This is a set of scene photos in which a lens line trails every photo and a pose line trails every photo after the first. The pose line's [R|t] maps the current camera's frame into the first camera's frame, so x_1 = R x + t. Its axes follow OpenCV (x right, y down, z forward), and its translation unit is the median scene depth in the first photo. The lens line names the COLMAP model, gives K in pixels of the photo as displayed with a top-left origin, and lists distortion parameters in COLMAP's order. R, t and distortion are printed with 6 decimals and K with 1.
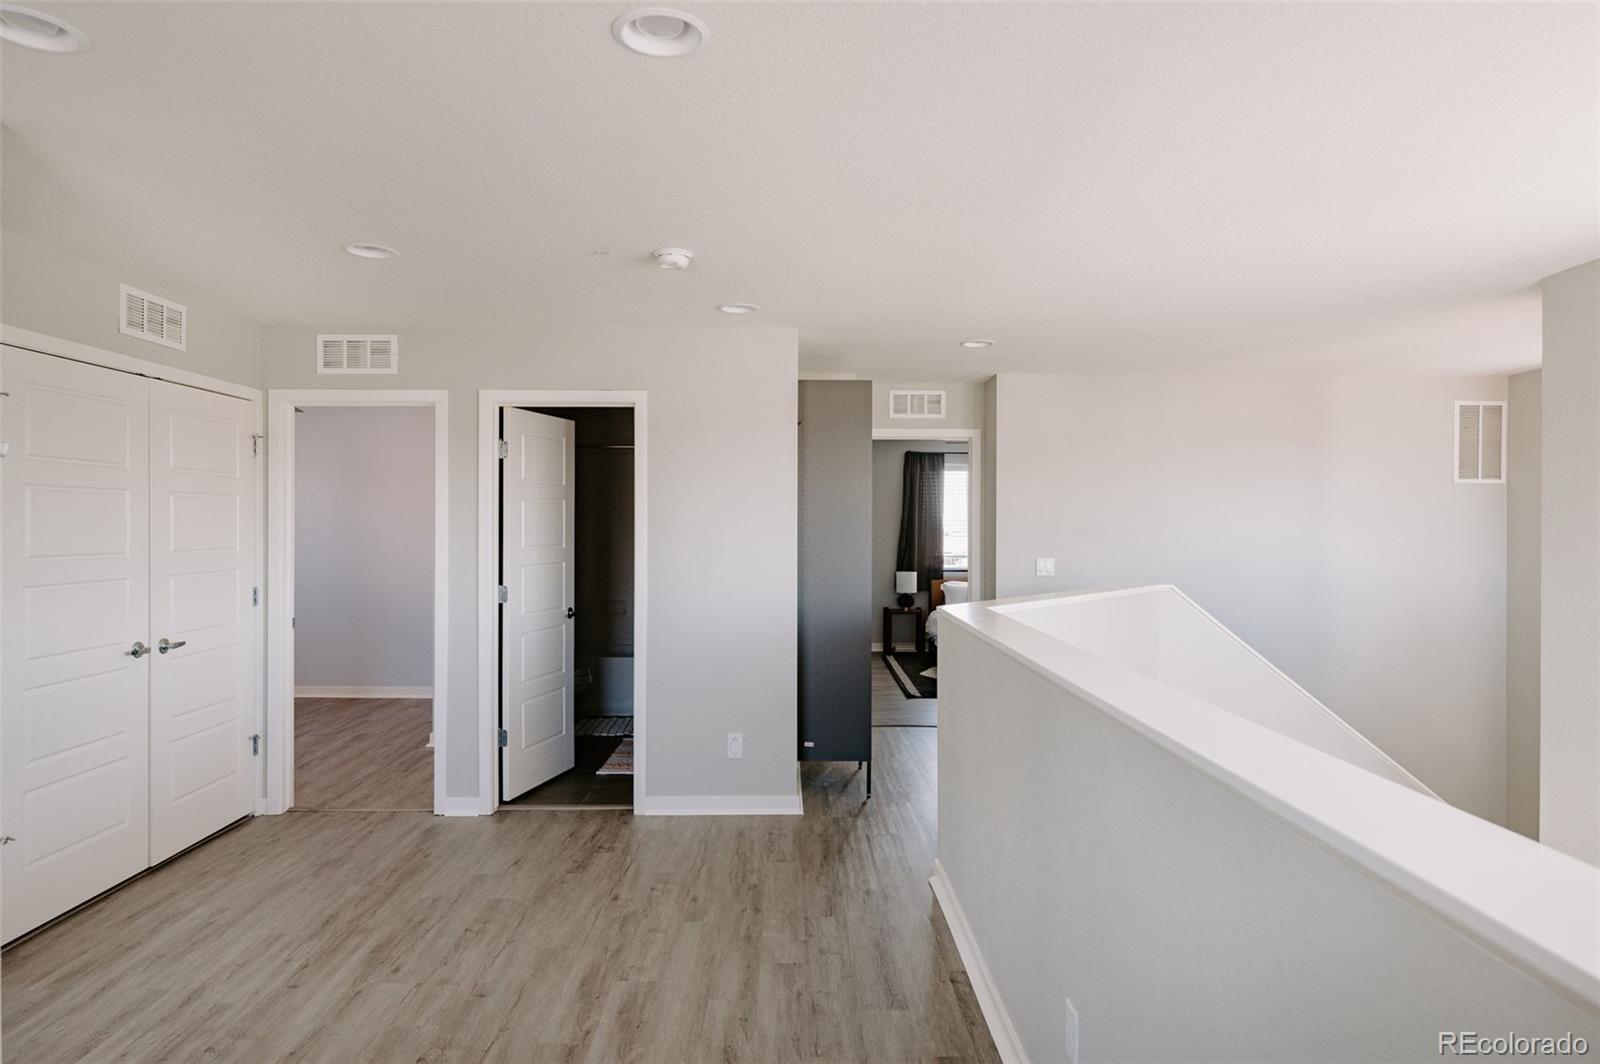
lens RADIAL K [[924.5, 0, 800.5], [0, 924.5, 528.8], [0, 0, 1]] dist [0.000105, 0.000011]
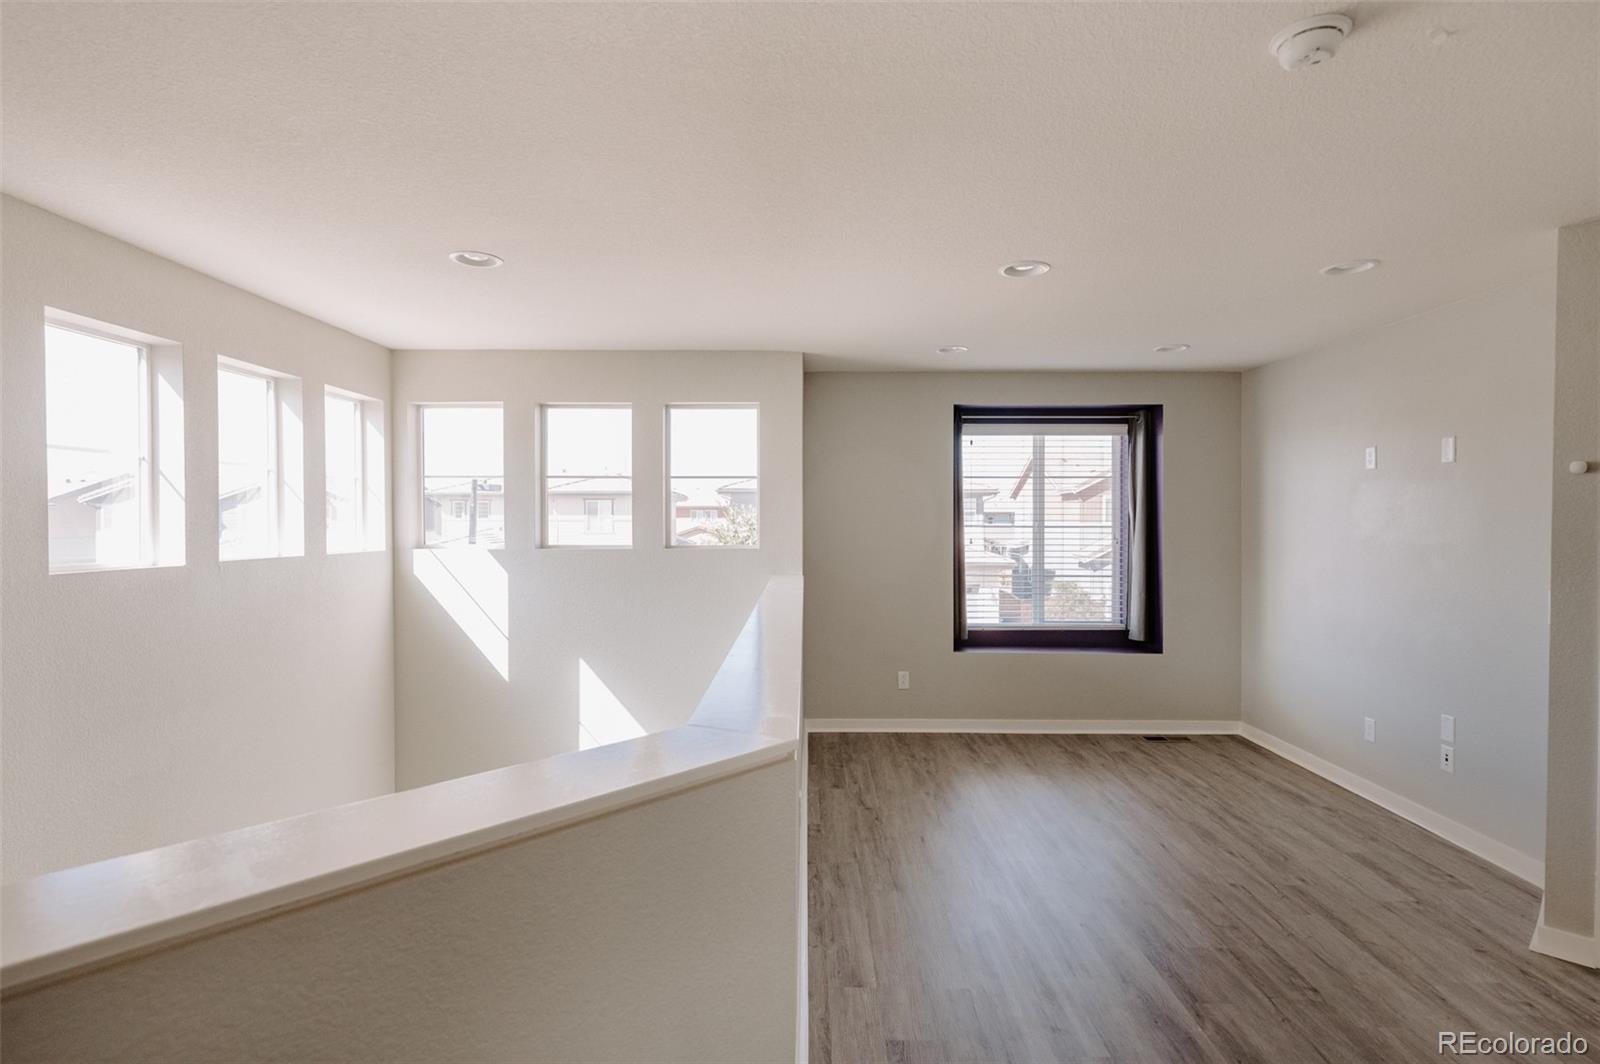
lens RADIAL K [[827.1, 0, 799.4], [0, 827.1, 528.8], [0, 0, 1]] dist [0.000300, 0.000041]
pose [[-0.999903, -0.000346, 0.013957, 0.196178], [-0.000079, 0.999817, 0.019106, -0.014359], [-0.013961, 0.019103, -0.999720, 1.861739]]
